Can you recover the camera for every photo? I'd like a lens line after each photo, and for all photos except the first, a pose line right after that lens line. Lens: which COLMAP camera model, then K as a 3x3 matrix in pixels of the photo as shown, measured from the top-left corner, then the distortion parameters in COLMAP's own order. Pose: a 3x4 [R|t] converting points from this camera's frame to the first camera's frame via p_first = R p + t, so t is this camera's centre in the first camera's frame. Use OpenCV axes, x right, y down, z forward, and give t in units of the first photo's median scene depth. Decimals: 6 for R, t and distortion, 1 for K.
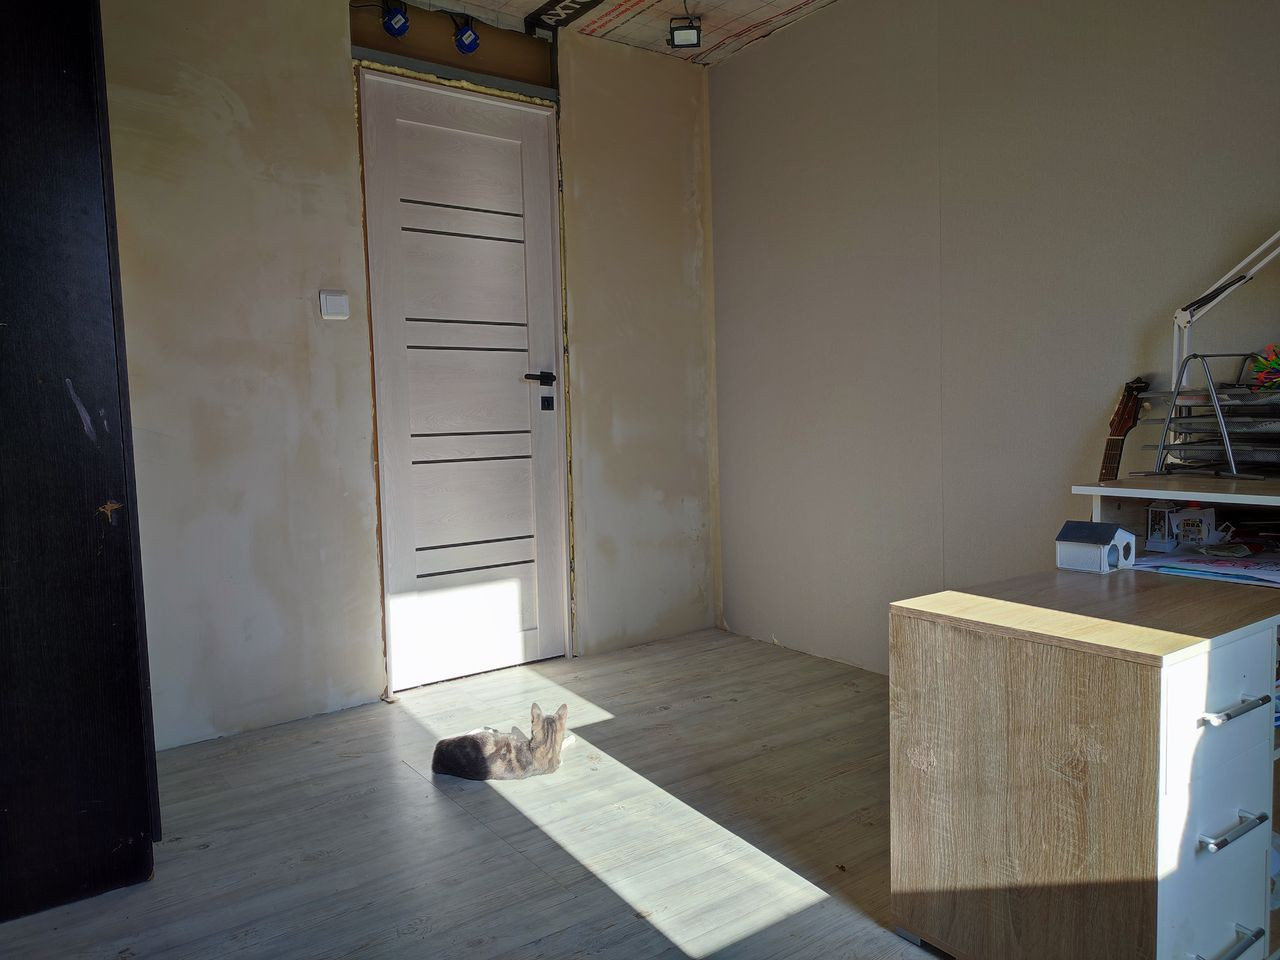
lens RADIAL K [[913.2, 0, 640.0], [0, 913.2, 480.0], [0, 0, 1]] dist [-0.004012, -0.002519]
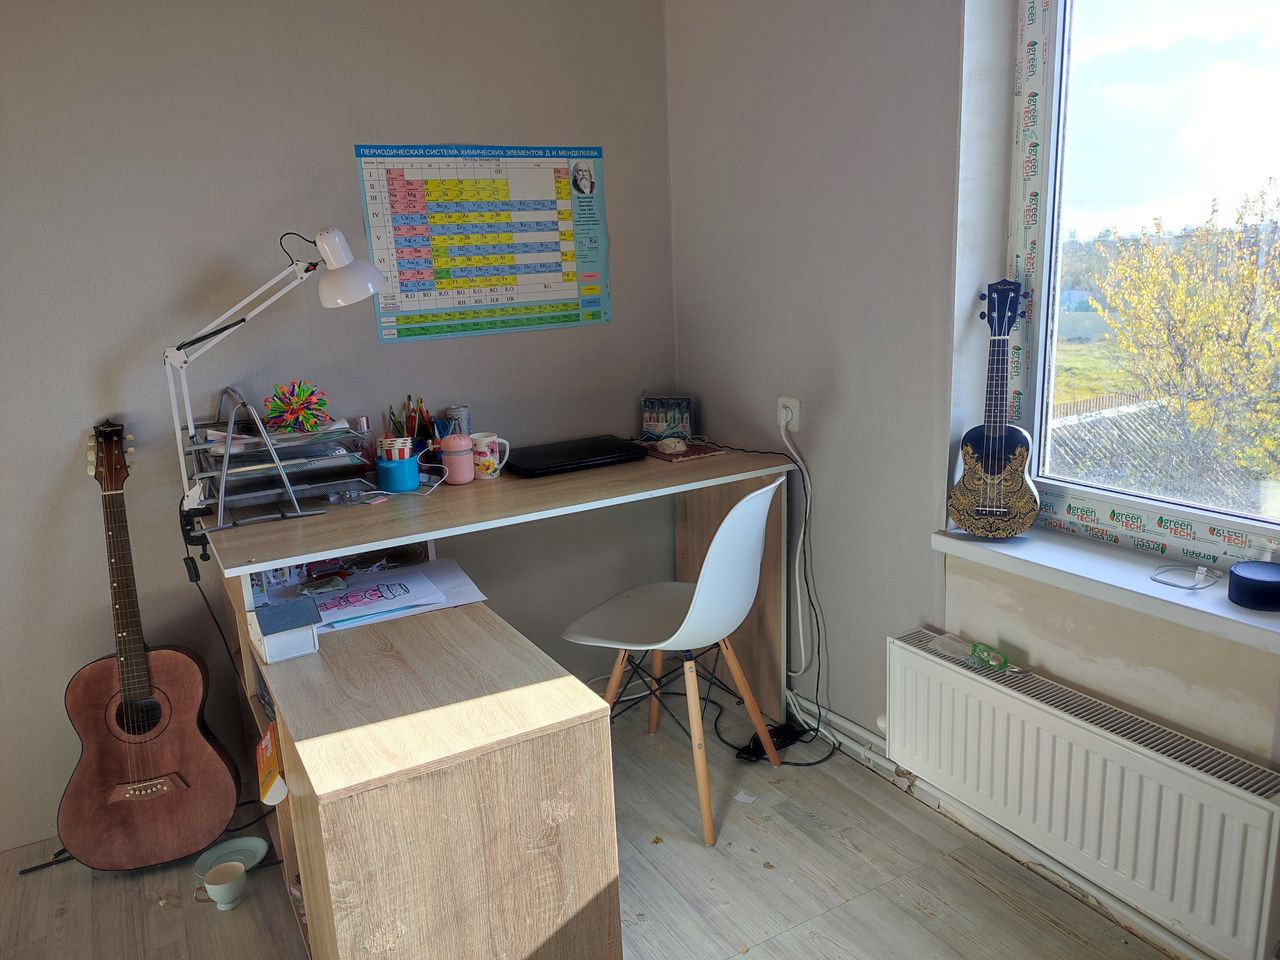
lens RADIAL K [[913.2, 0, 640.0], [0, 913.2, 480.0], [0, 0, 1]] dist [-0.004012, -0.002519]
pose [[0.107635, -0.201778, 0.973499, -0.436500], [0.122753, 0.974392, 0.188390, -0.261021], [-0.986583, 0.099223, 0.129648, 0.635097]]
